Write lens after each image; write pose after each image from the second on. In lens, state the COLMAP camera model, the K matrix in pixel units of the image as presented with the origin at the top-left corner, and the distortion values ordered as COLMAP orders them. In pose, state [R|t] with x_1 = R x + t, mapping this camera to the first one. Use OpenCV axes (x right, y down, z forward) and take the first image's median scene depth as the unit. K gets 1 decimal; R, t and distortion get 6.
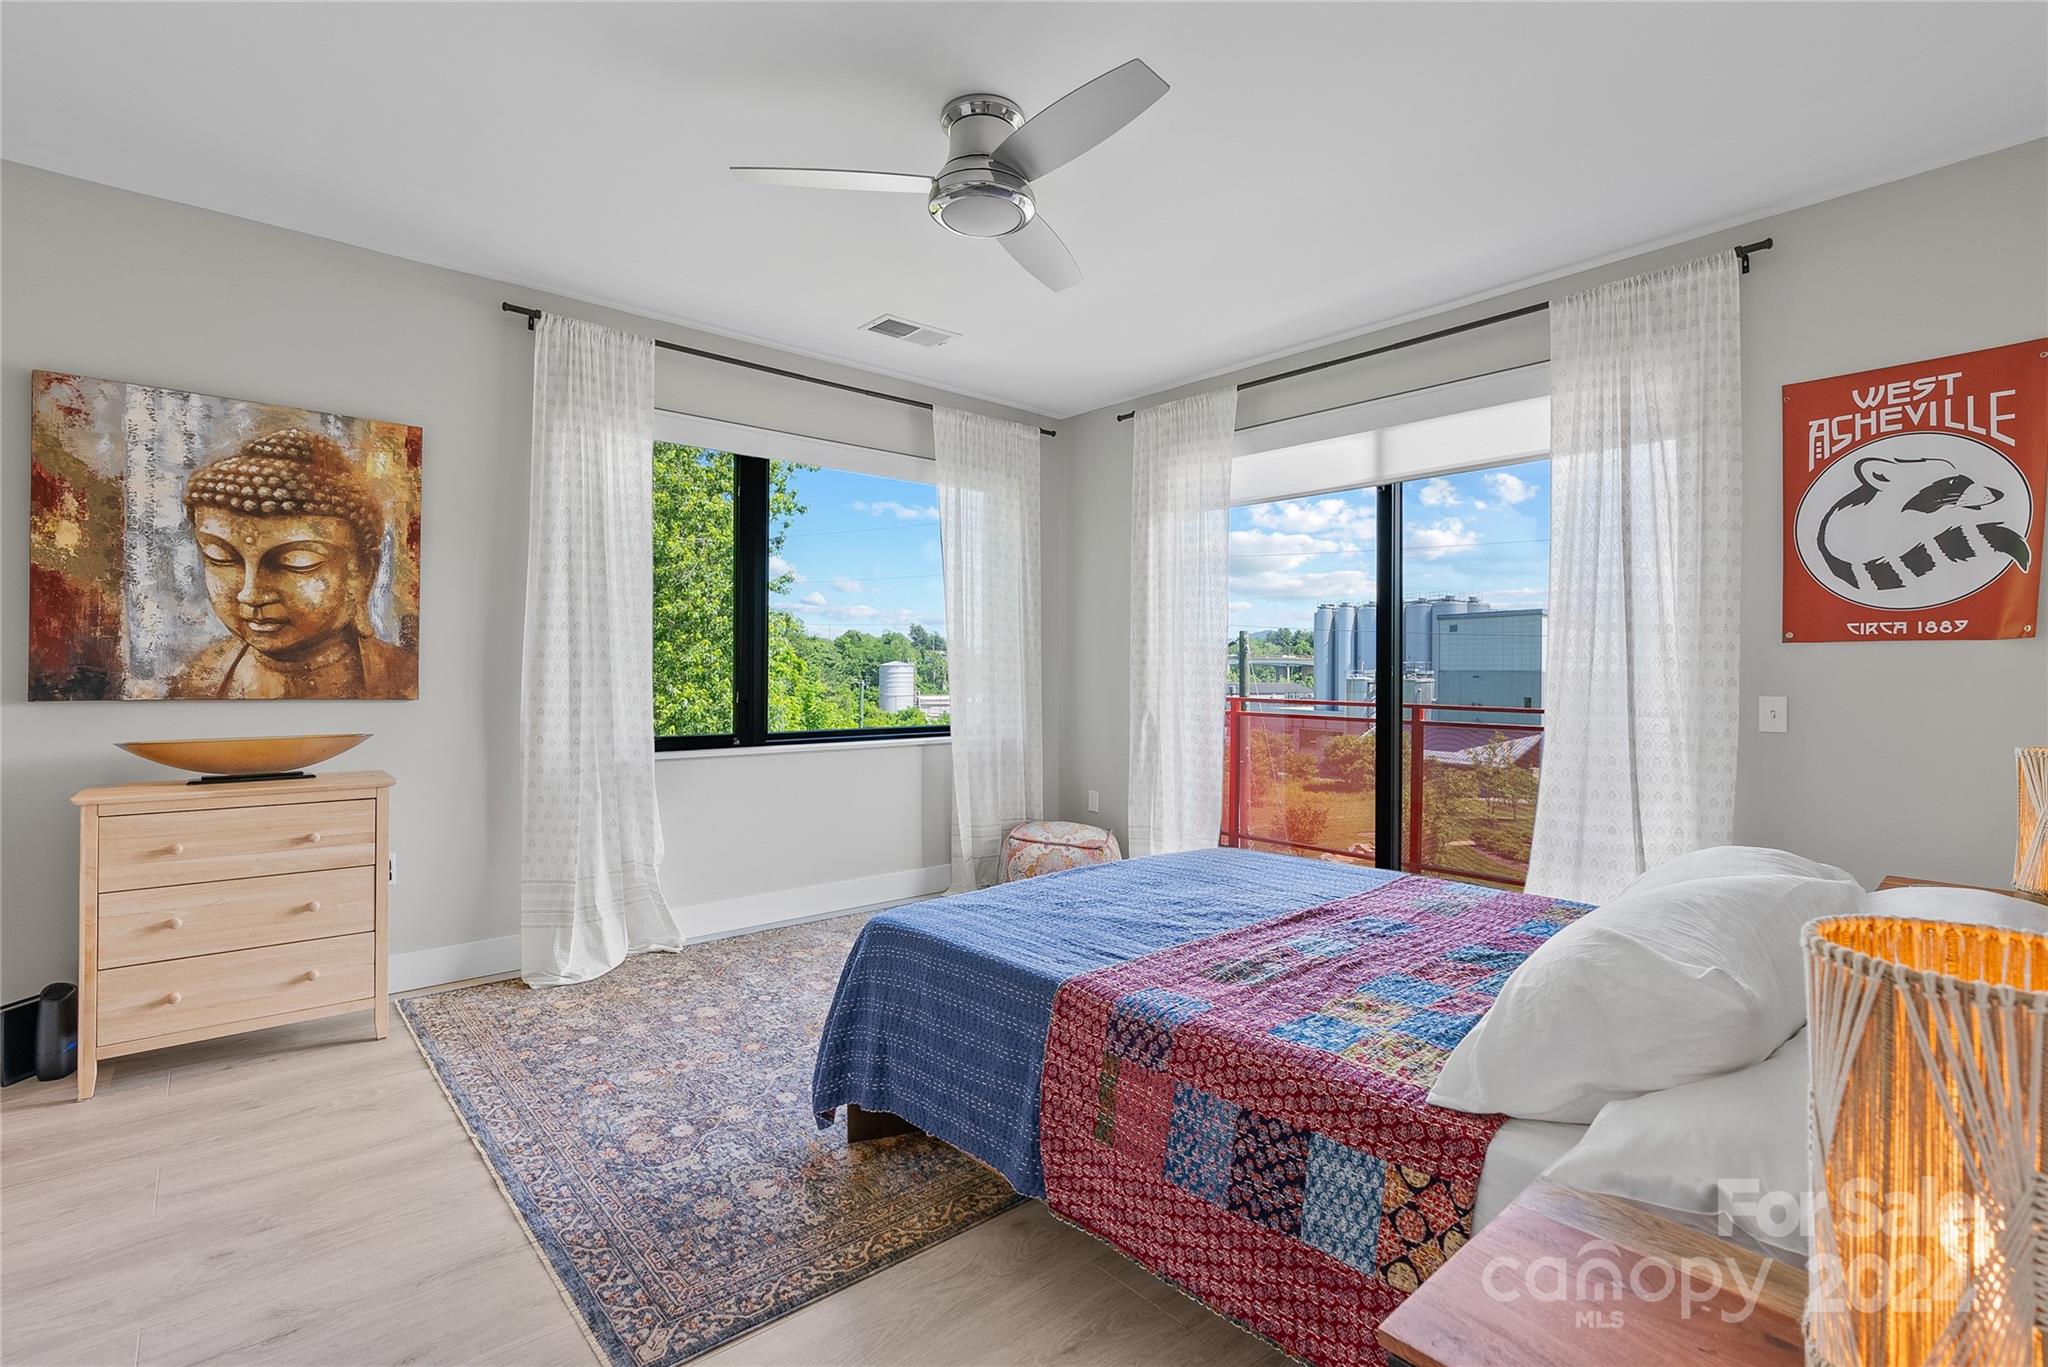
lens RADIAL K [[939.4, 0, 1024.0], [0, 939.4, 683.5], [0, 0, 1]] dist [-0.010992, 0.000950]
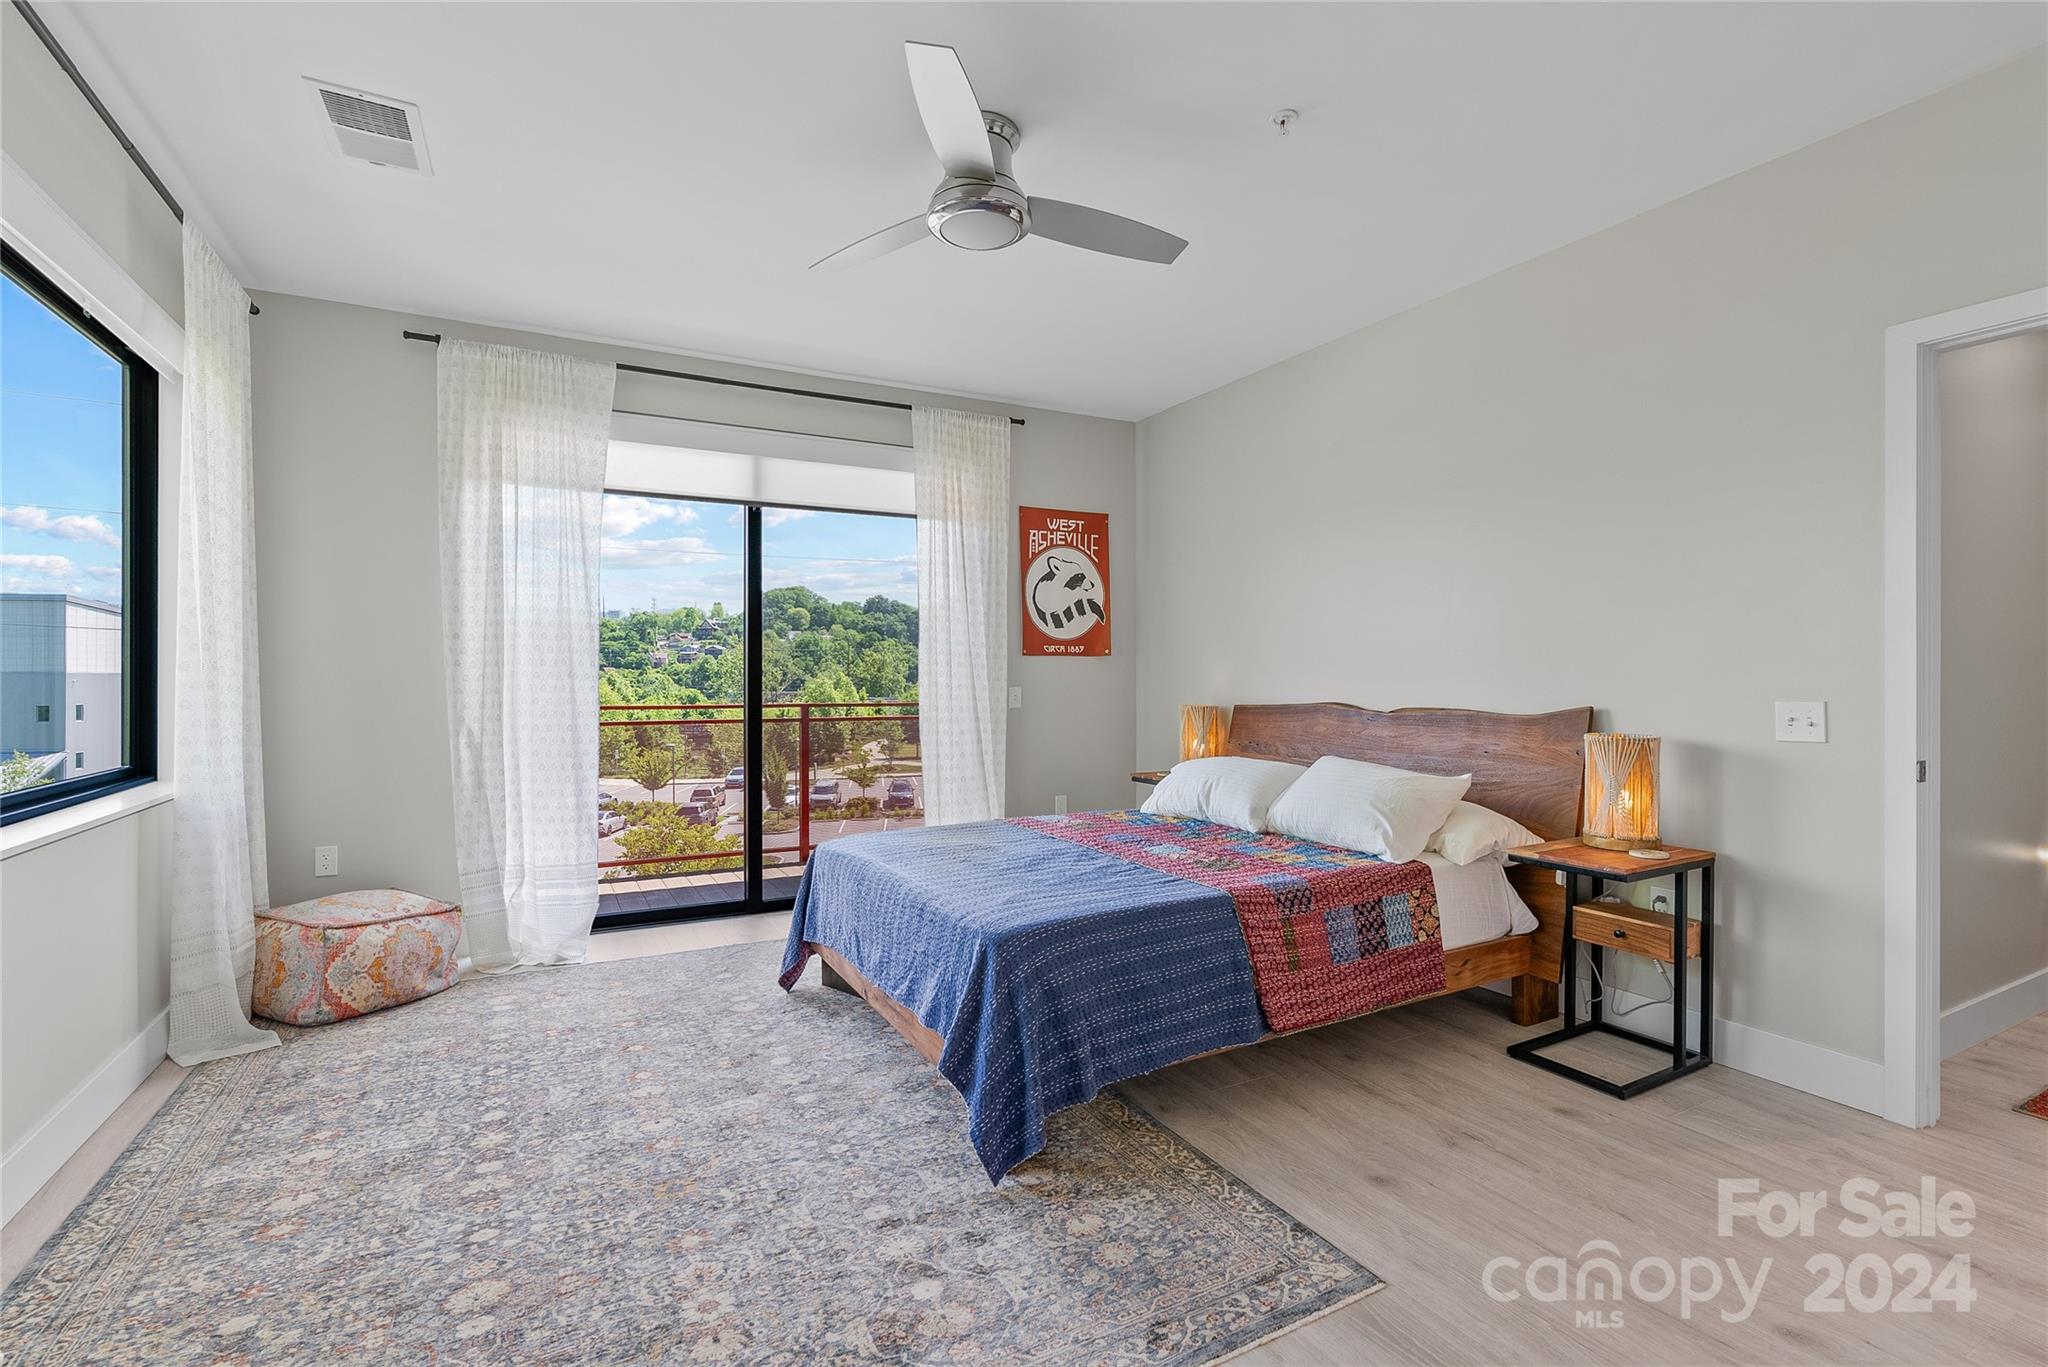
lens RADIAL K [[939.4, 0, 1024.0], [0, 939.4, 683.5], [0, 0, 1]] dist [-0.010992, 0.000950]
pose [[0.218508, -0.015031, 0.975719, -0.853841], [0.014805, 0.999817, 0.012087, -0.012864], [-0.975723, 0.011804, 0.218690, 0.600363]]
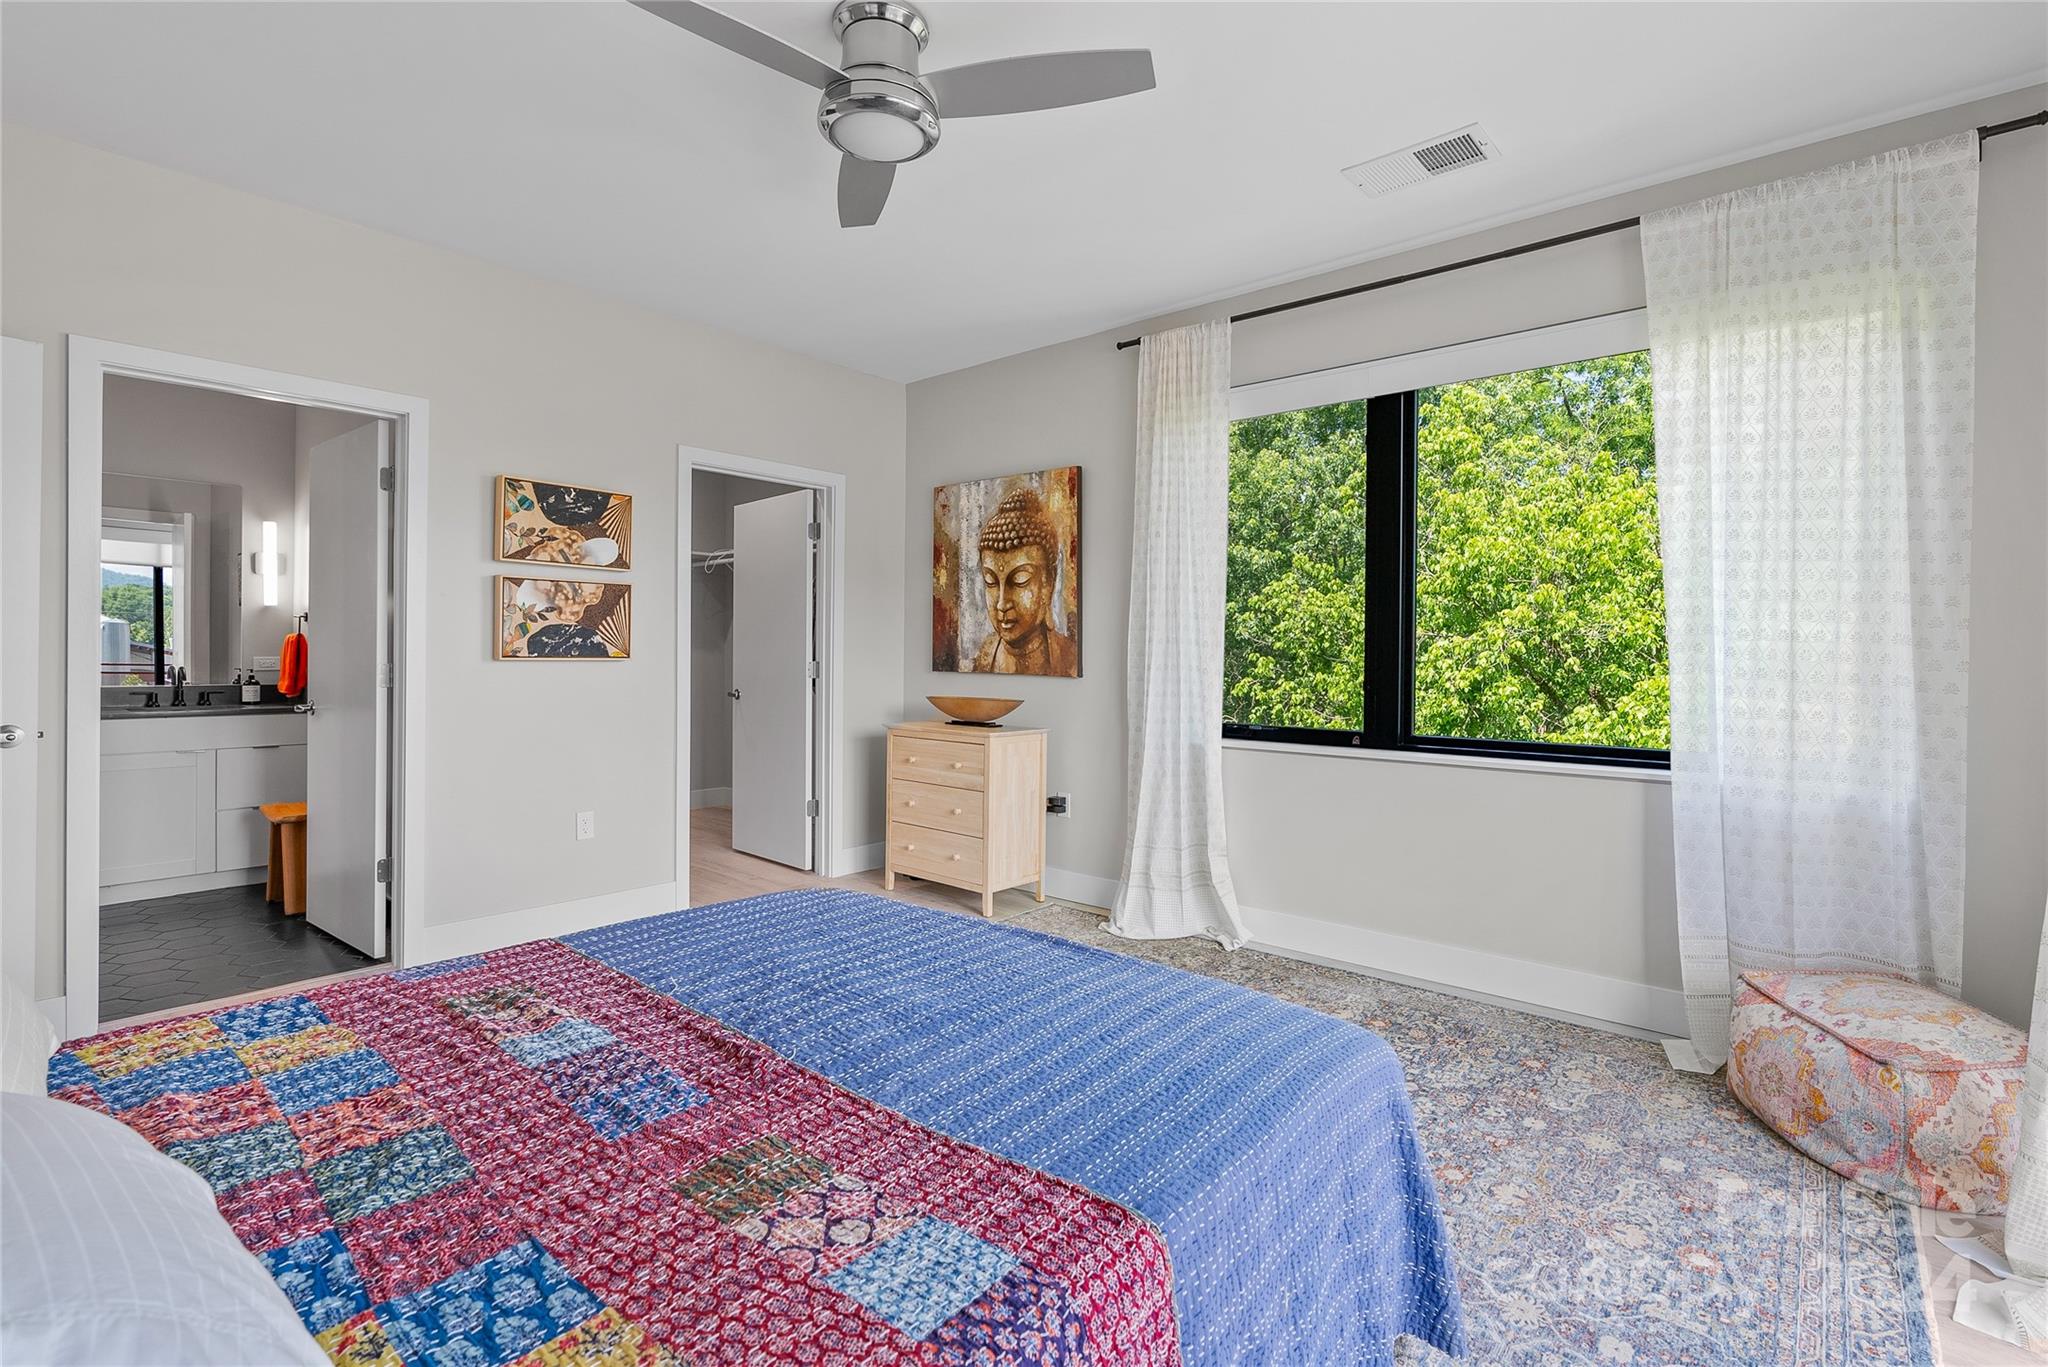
lens RADIAL K [[942.0, 0, 1027.4], [0, 942.0, 653.0], [0, 0, 1]] dist [-0.002198, -0.000105]
pose [[0.149616, -0.003445, -0.988738, 0.703235], [-0.018526, 0.999809, -0.006287, -0.007843], [0.988571, 0.019258, 0.149524, 0.833661]]
